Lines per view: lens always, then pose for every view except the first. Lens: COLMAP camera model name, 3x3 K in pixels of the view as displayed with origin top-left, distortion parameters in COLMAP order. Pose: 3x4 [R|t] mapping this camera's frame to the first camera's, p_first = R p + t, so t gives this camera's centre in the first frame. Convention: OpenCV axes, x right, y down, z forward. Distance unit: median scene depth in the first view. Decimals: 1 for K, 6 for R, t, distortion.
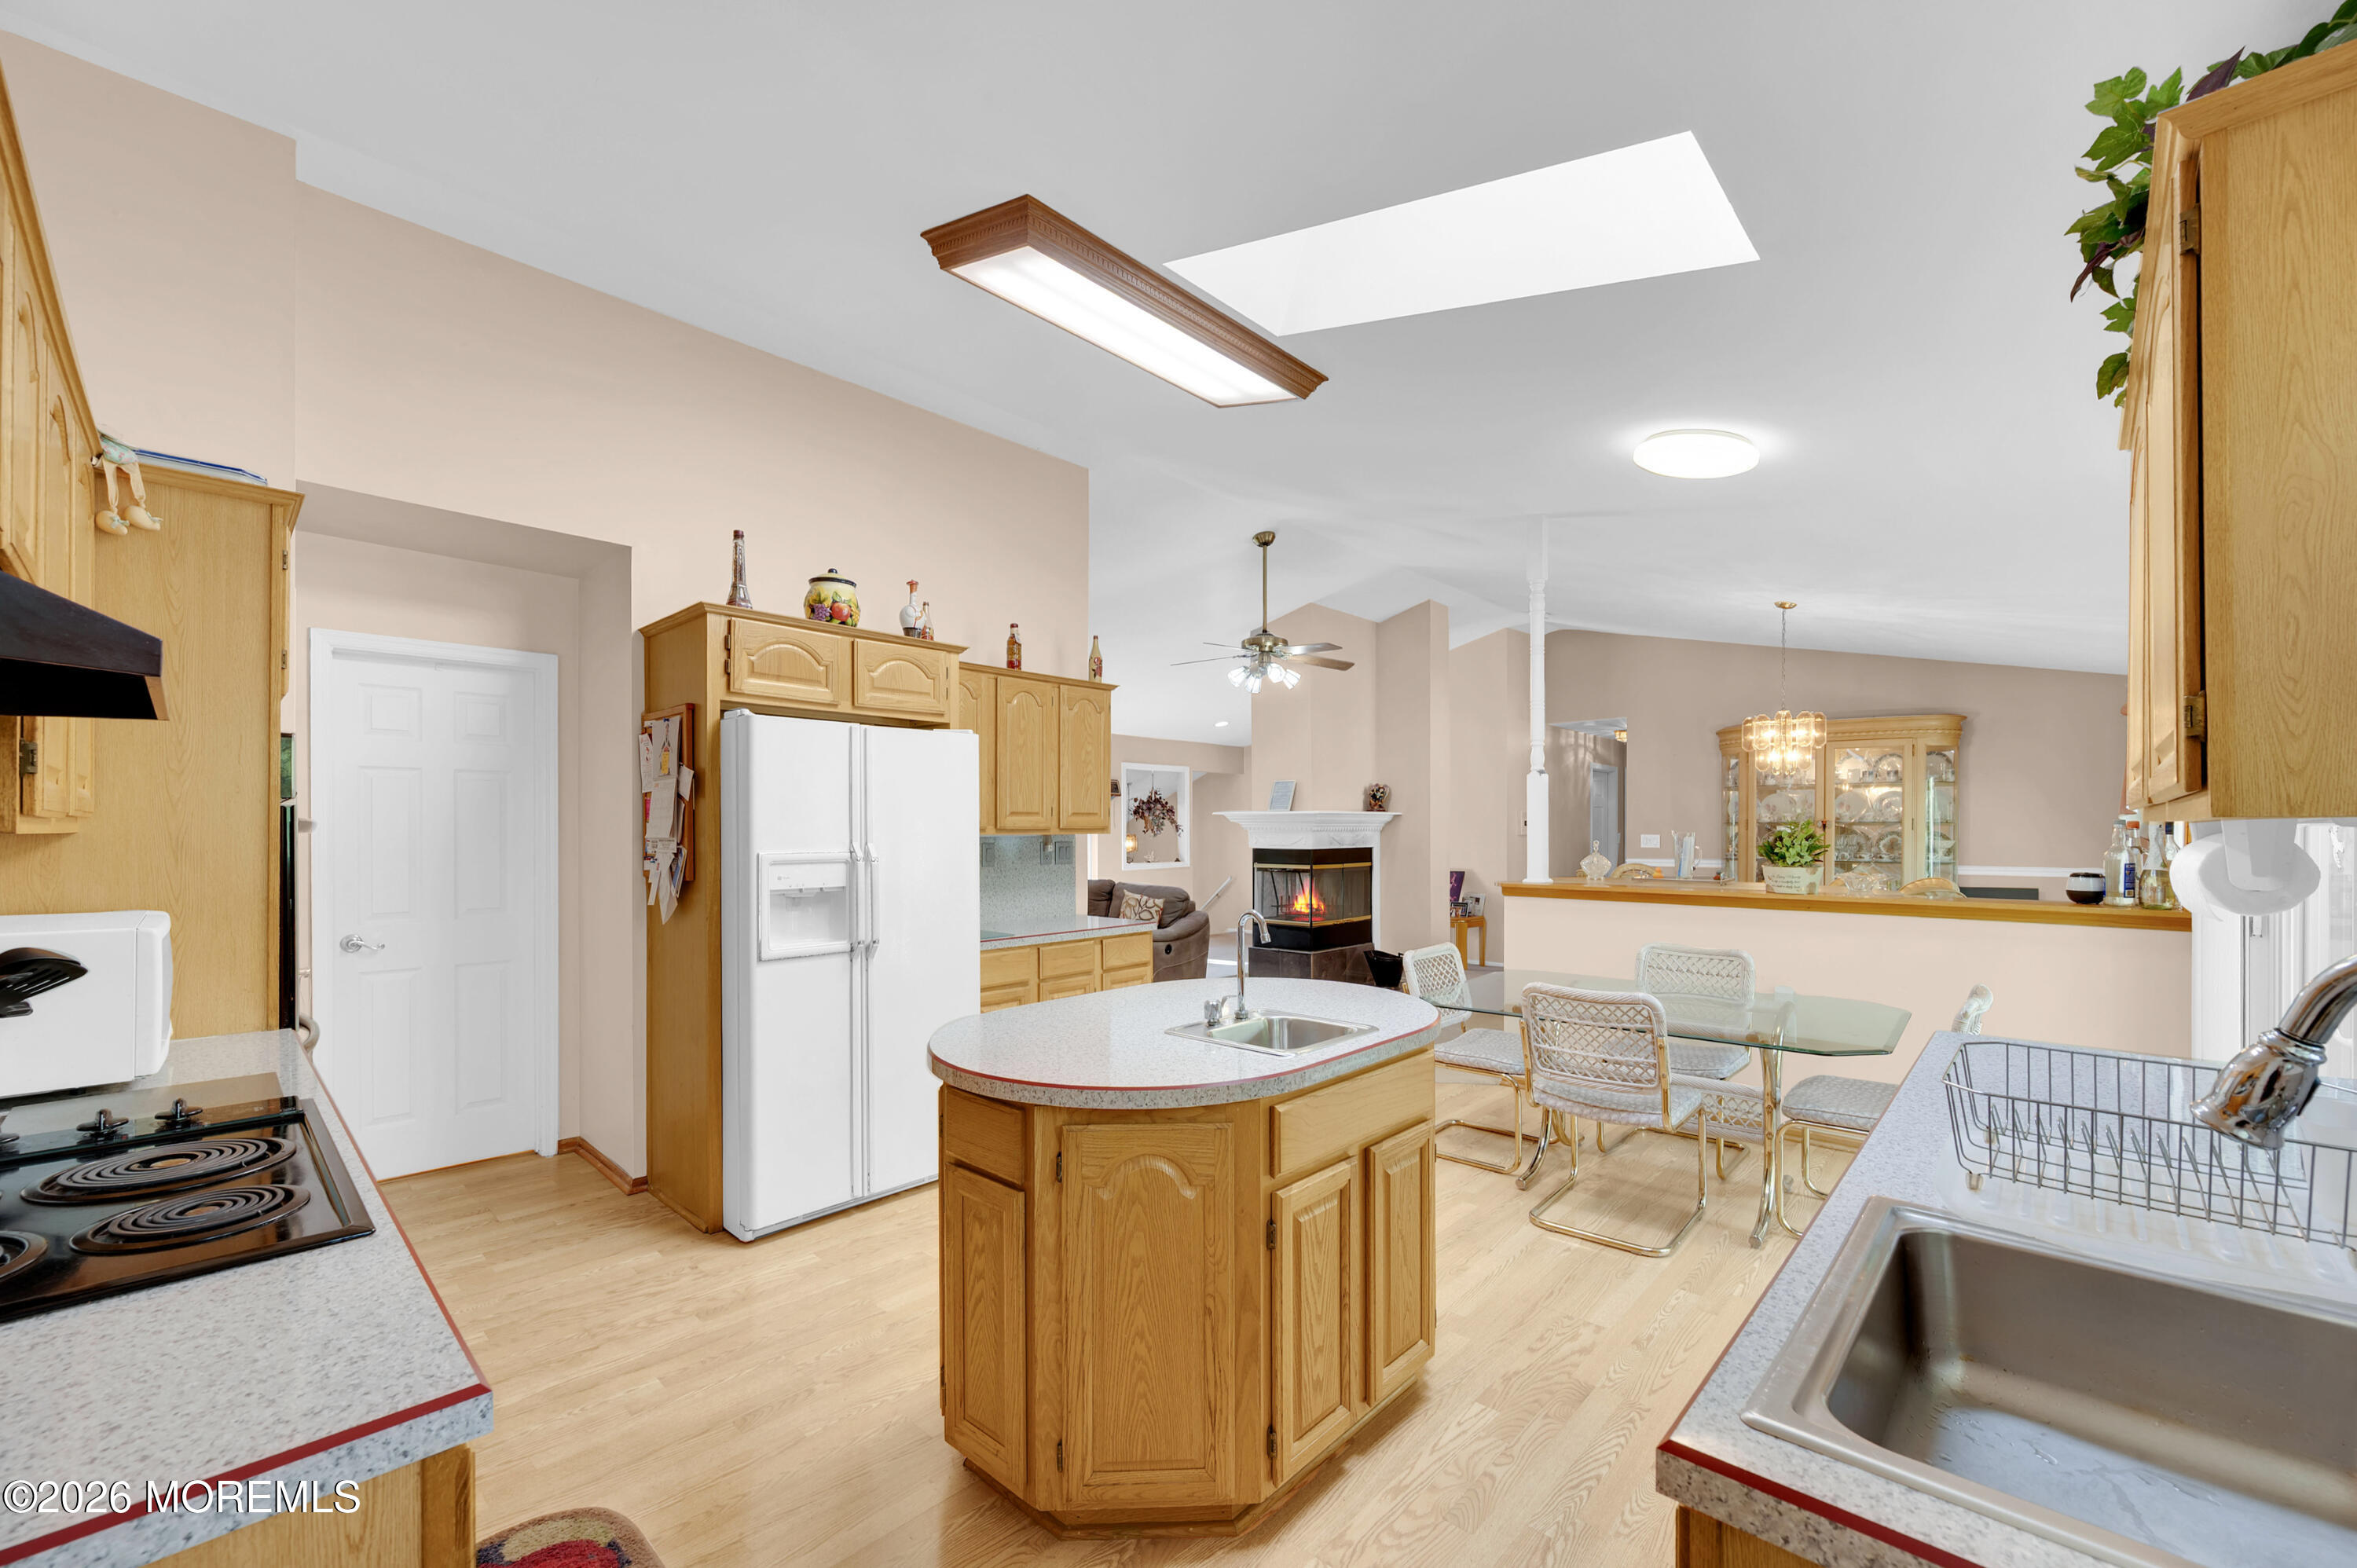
lens RADIAL K [[920.9, 0, 1209.3], [0, 920.9, 834.5], [0, 0, 1]] dist [-0.001649, -0.000407]
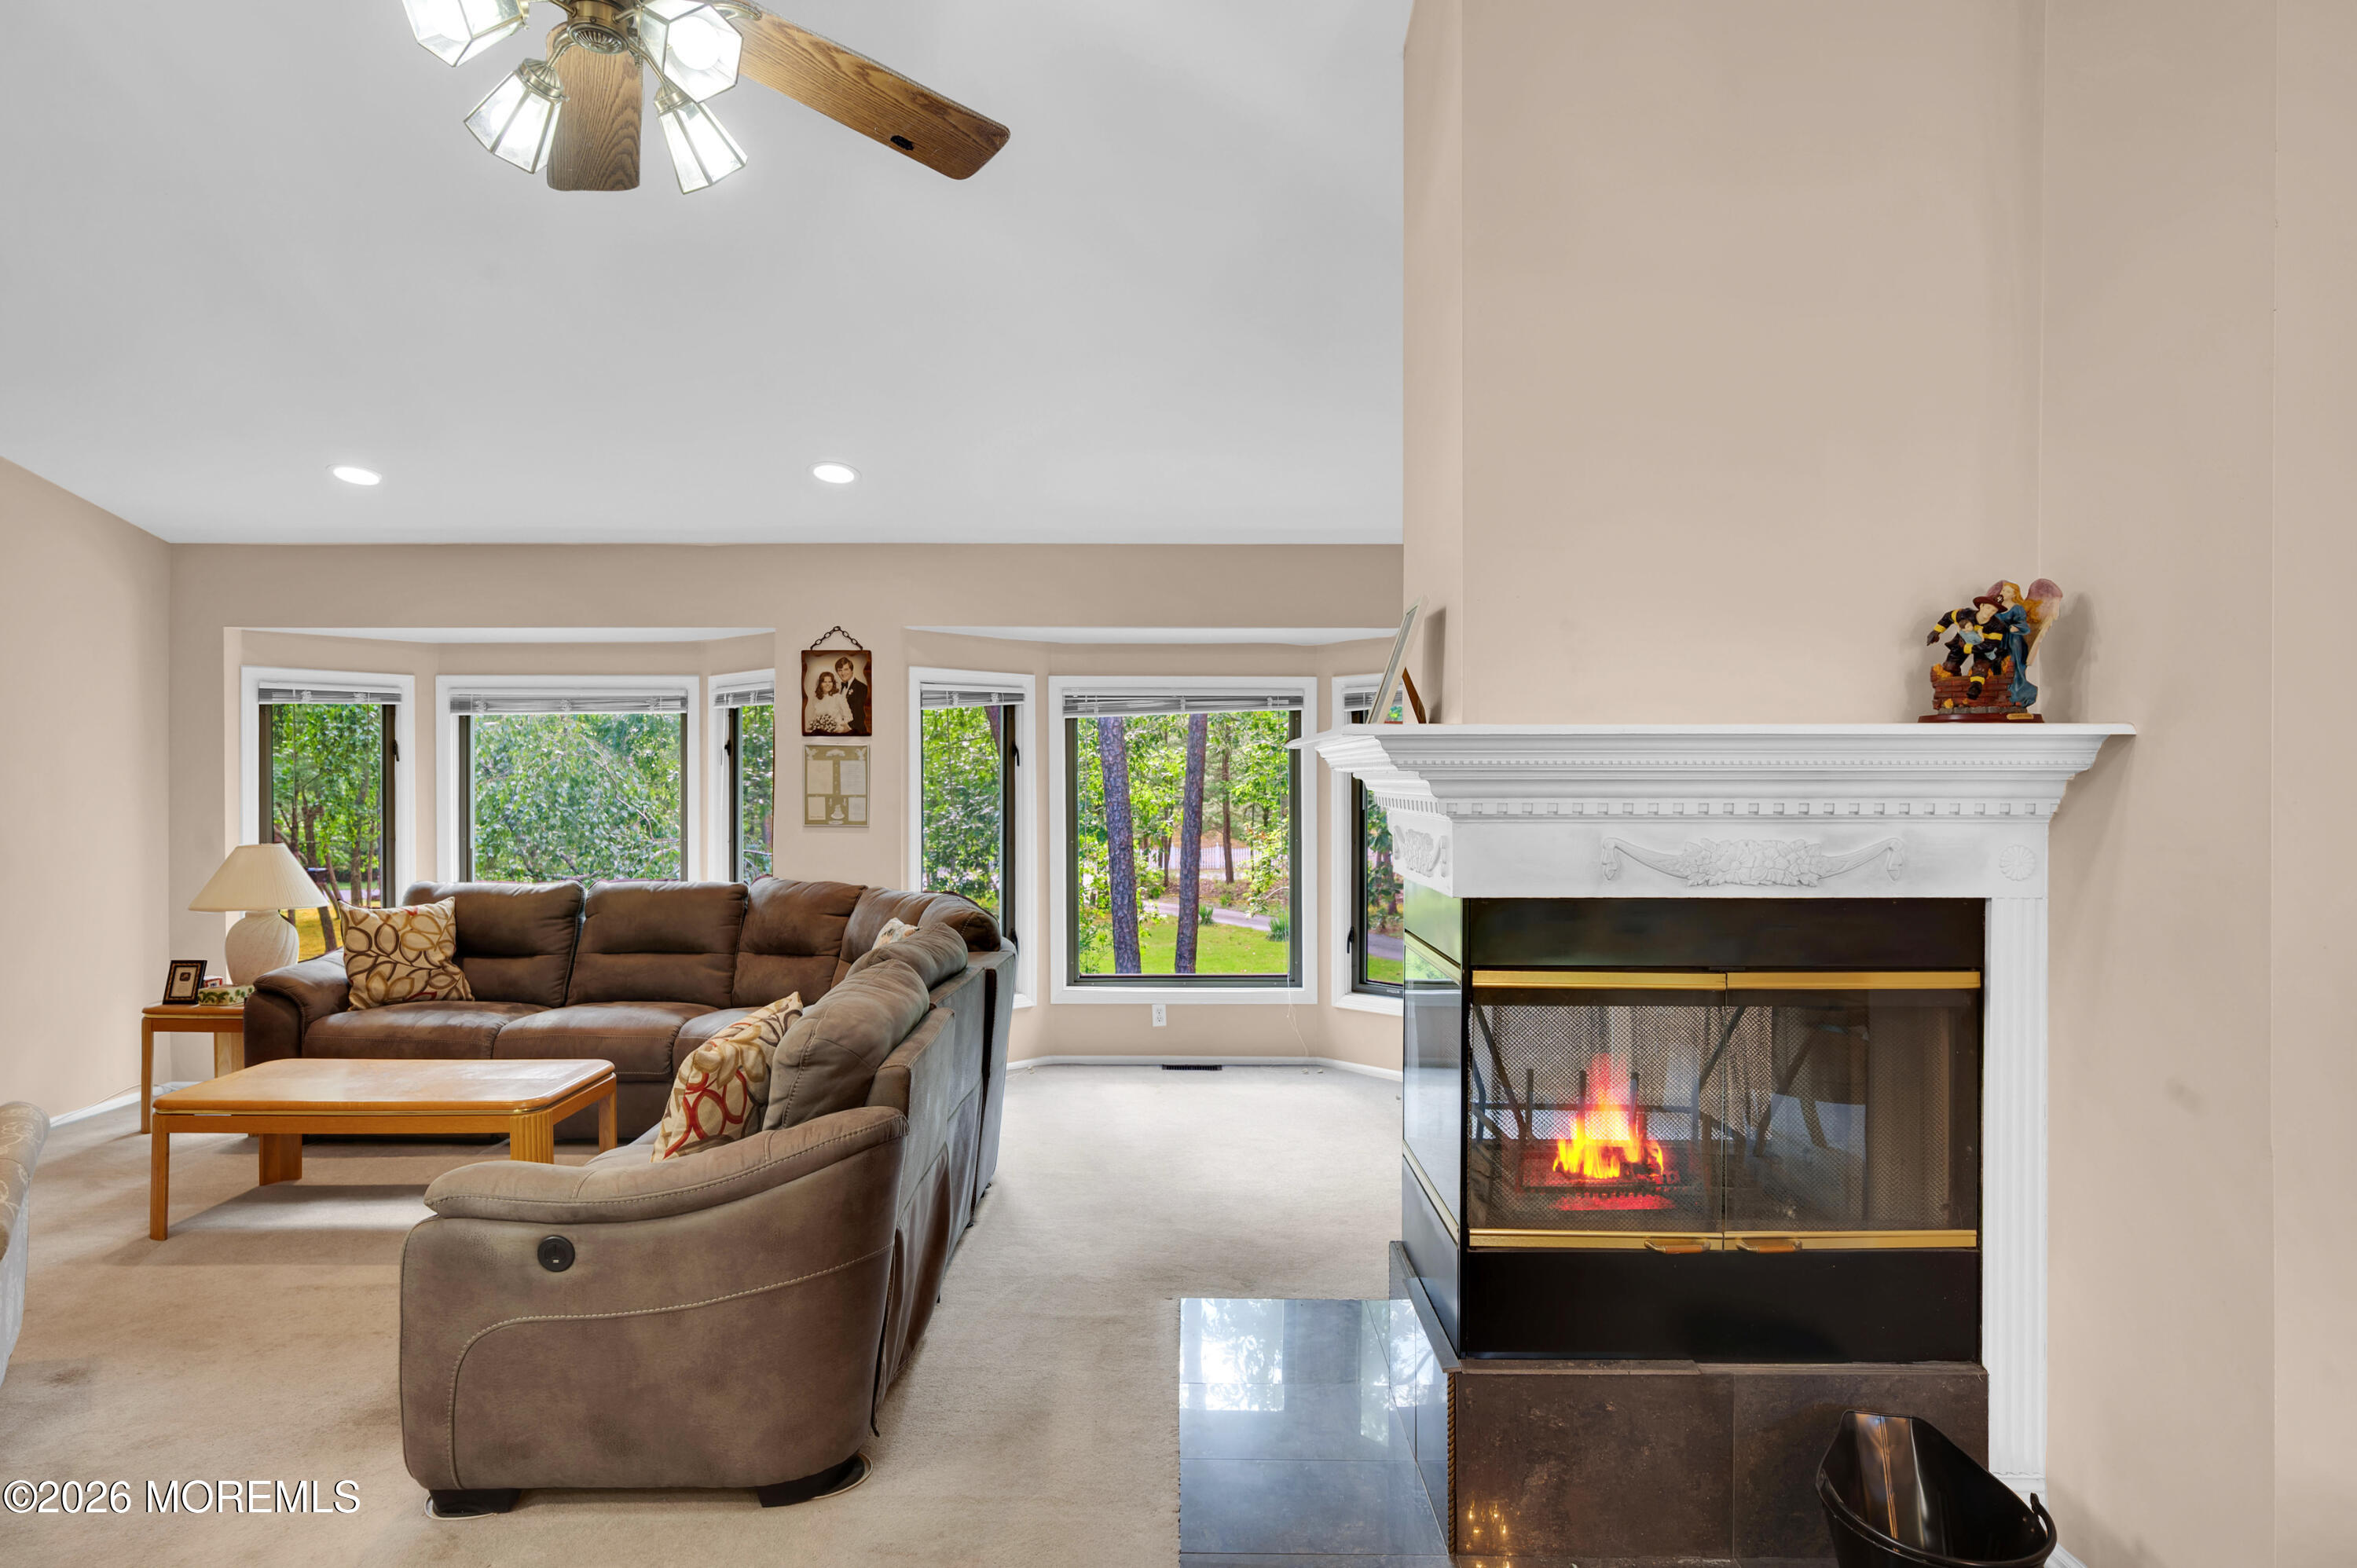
lens RADIAL K [[1301.9, 0, 1164.5], [0, 1301.9, 773.8], [0, 0, 1]] dist [0.004465, -0.001559]
pose [[0.669735, 0.002852, -0.742595, 0.483398], [-0.008818, 0.999953, -0.004112, -0.019518], [0.742548, 0.009302, 0.669728, 1.207920]]
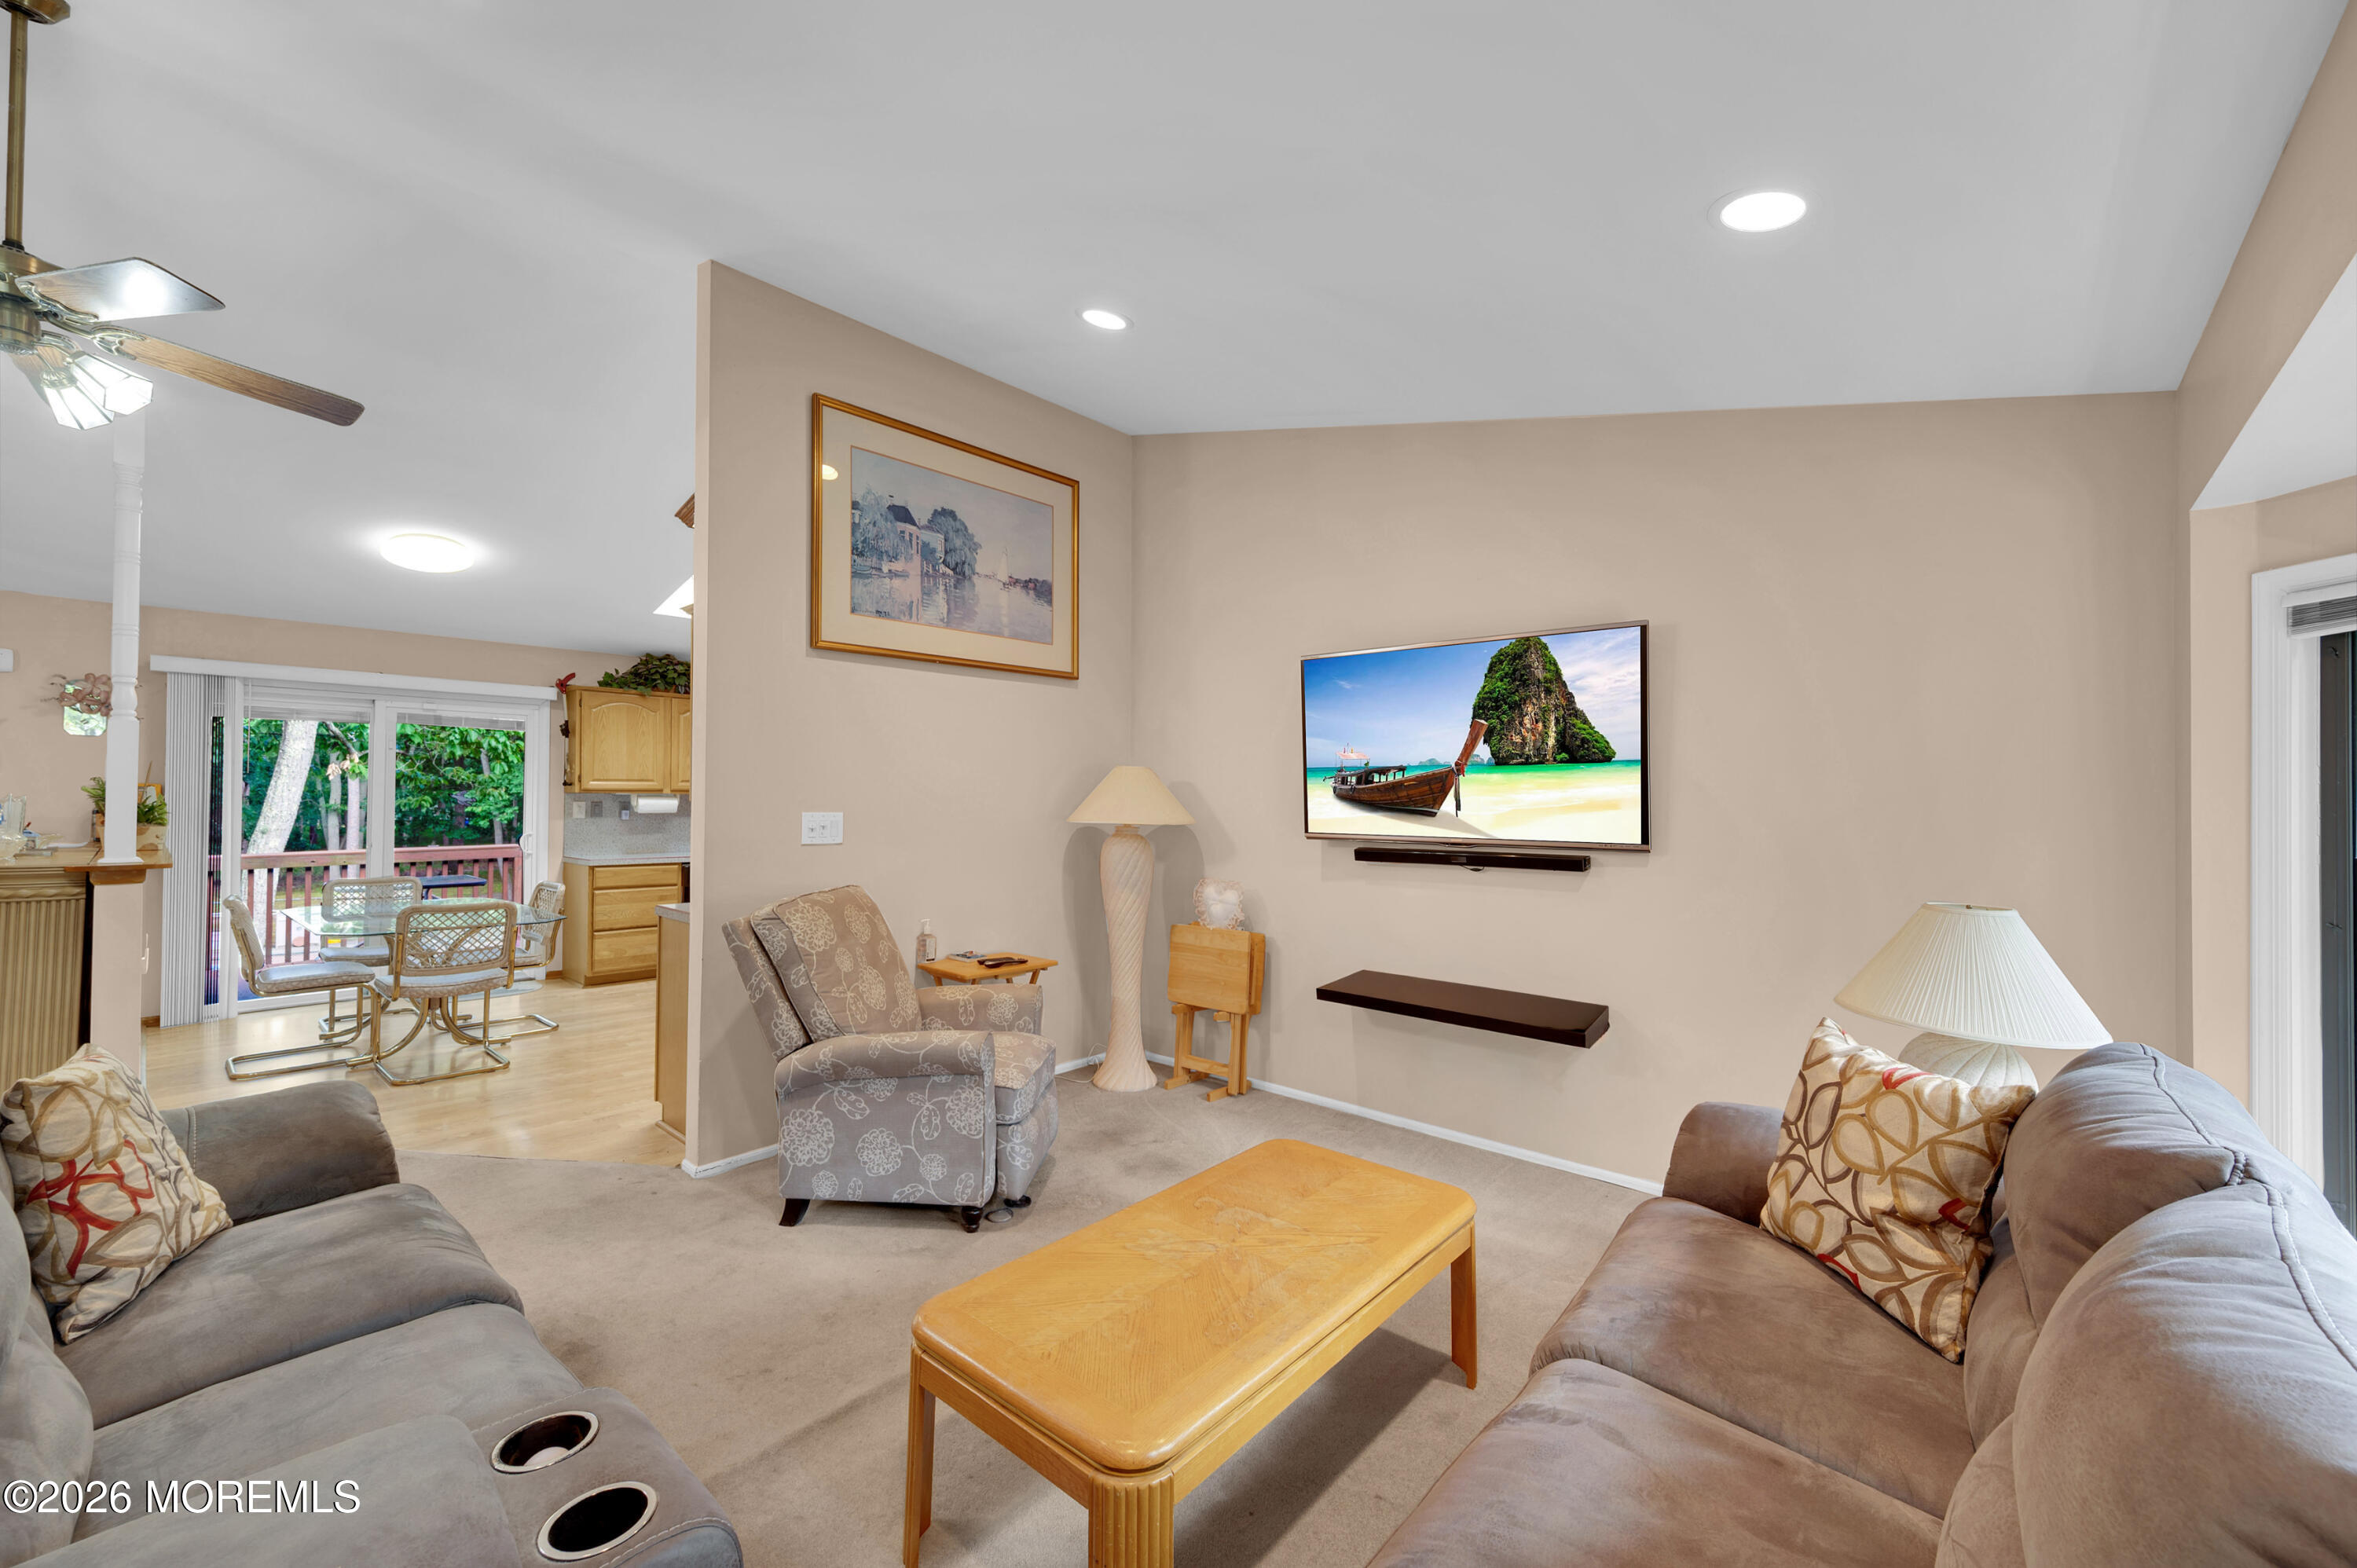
lens RADIAL K [[926.7, 0, 1190.2], [0, 926.7, 775.7], [0, 0, 1]] dist [-0.001913, -0.001271]
pose [[-0.999760, -0.004016, -0.021547, -0.532956], [-0.003615, 0.999820, -0.018616, -0.009977], [0.021617, -0.018533, -0.999595, 1.852968]]
